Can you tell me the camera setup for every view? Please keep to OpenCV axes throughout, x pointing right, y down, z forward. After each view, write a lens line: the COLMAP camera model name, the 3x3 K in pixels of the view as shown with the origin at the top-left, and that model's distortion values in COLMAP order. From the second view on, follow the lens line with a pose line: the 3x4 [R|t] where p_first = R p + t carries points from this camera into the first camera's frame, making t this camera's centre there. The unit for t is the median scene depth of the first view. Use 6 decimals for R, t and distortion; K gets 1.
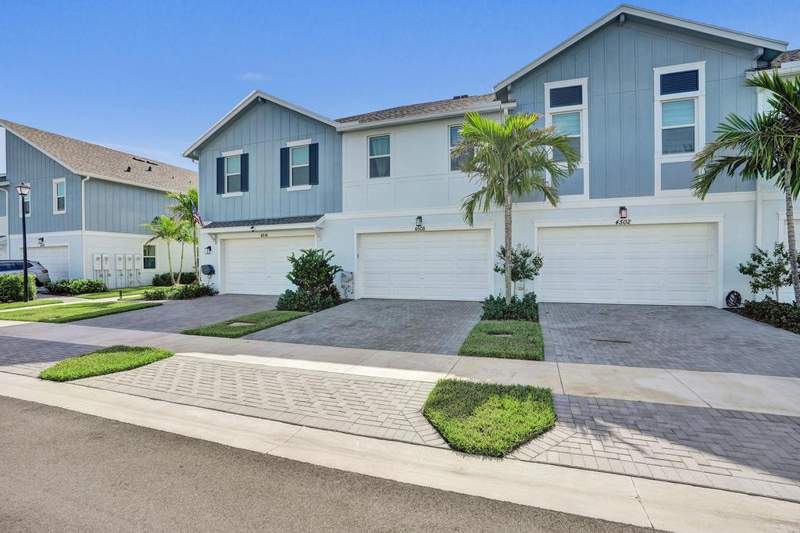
lens RADIAL K [[383.2, 0, 400.0], [0, 383.2, 266.5], [0, 0, 1]] dist [-0.064247, 0.028082]
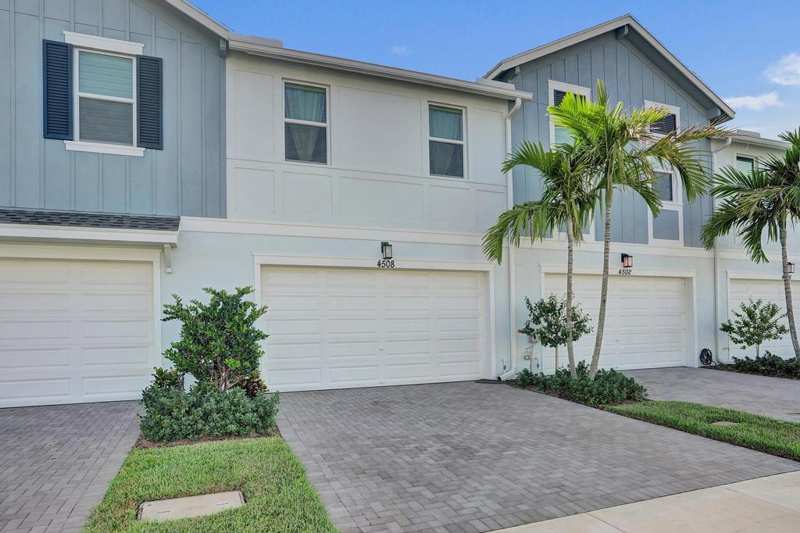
lens RADIAL K [[685.5, 0, 400.0], [0, 685.5, 309.0], [0, 0, 1]] dist [-0.009610, -0.001468]
pose [[0.672198, 0.012110, 0.740273, -0.685444], [0.011967, 0.999558, -0.027218, -0.000416], [-0.740275, 0.027155, 0.671755, 0.269936]]
